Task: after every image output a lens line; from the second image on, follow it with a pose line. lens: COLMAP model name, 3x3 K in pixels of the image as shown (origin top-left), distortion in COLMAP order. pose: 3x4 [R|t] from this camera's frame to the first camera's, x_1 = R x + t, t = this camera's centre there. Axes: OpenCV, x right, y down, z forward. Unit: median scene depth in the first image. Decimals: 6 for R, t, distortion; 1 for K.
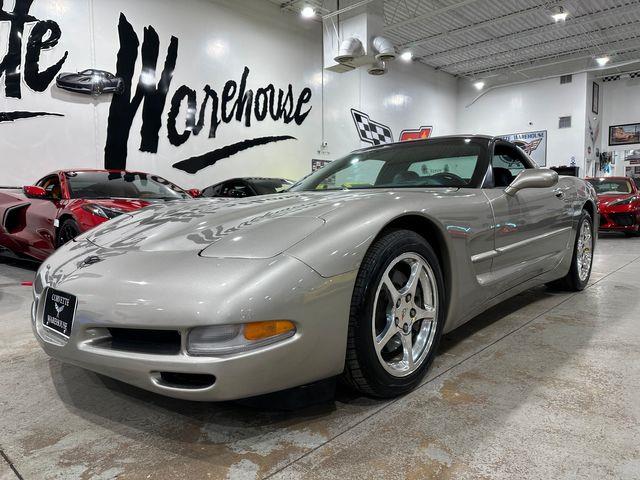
lens RADIAL K [[452.5, 0, 316.3], [0, 452.5, 244.0], [0, 0, 1]] dist [0.027169, -0.032571]
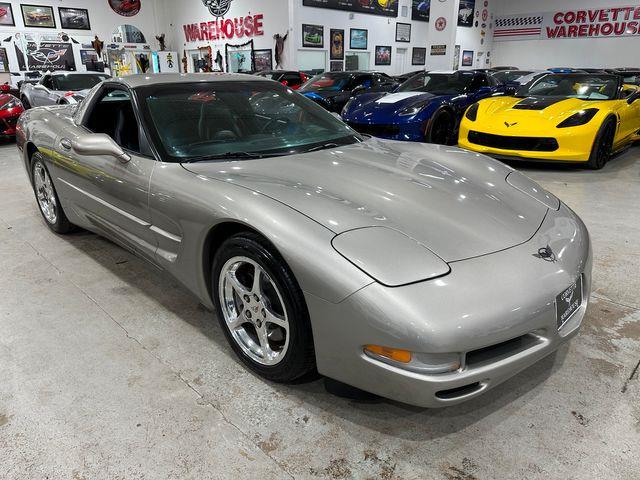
lens RADIAL K [[452.5, 0, 324.8], [0, 452.5, 238.4], [0, 0, 1]] dist [0.027169, -0.032571]
pose [[0.030304, -0.332259, 0.942701, -0.339325], [0.089106, 0.940277, 0.328540, -0.088819], [-0.995561, 0.074044, 0.058100, 0.325661]]
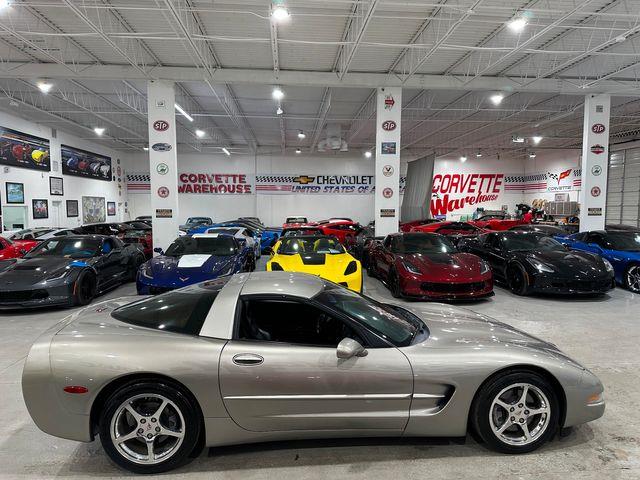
lens RADIAL K [[452.5, 0, 322.1], [0, 452.5, 246.0], [0, 0, 1]] dist [0.027169, -0.032571]
pose [[-0.740321, -0.040895, 0.671008, -0.270802], [0.072256, 0.987525, 0.139904, -0.210568], [-0.668359, 0.152059, -0.728131, 0.802121]]
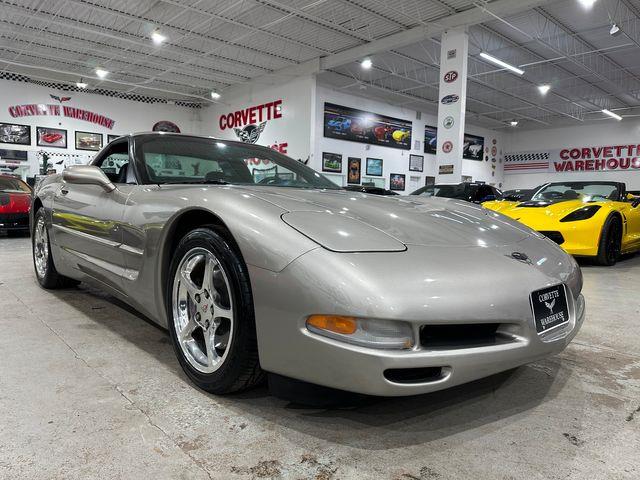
lens RADIAL K [[452.5, 0, 325.5], [0, 452.5, 239.9], [0, 0, 1]] dist [0.027169, -0.032571]
pose [[0.081126, -0.058113, 0.995008, -0.340291], [0.065661, 0.996442, 0.052843, -0.018046], [-0.994539, 0.061047, 0.084653, 0.299456]]
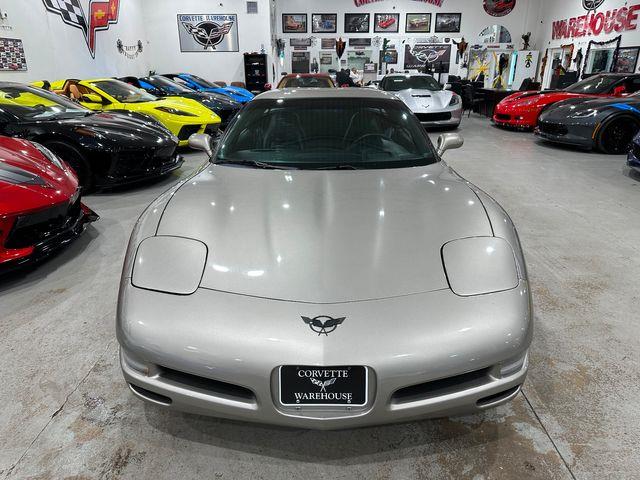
lens RADIAL K [[452.5, 0, 320.0], [0, 452.5, 239.9], [0, 0, 1]] dist [0.027169, -0.032571]
pose [[0.743492, -0.224249, 0.630025, -0.235176], [0.048200, 0.957620, 0.283972, -0.087751], [-0.667006, -0.180764, 0.722791, 0.080828]]
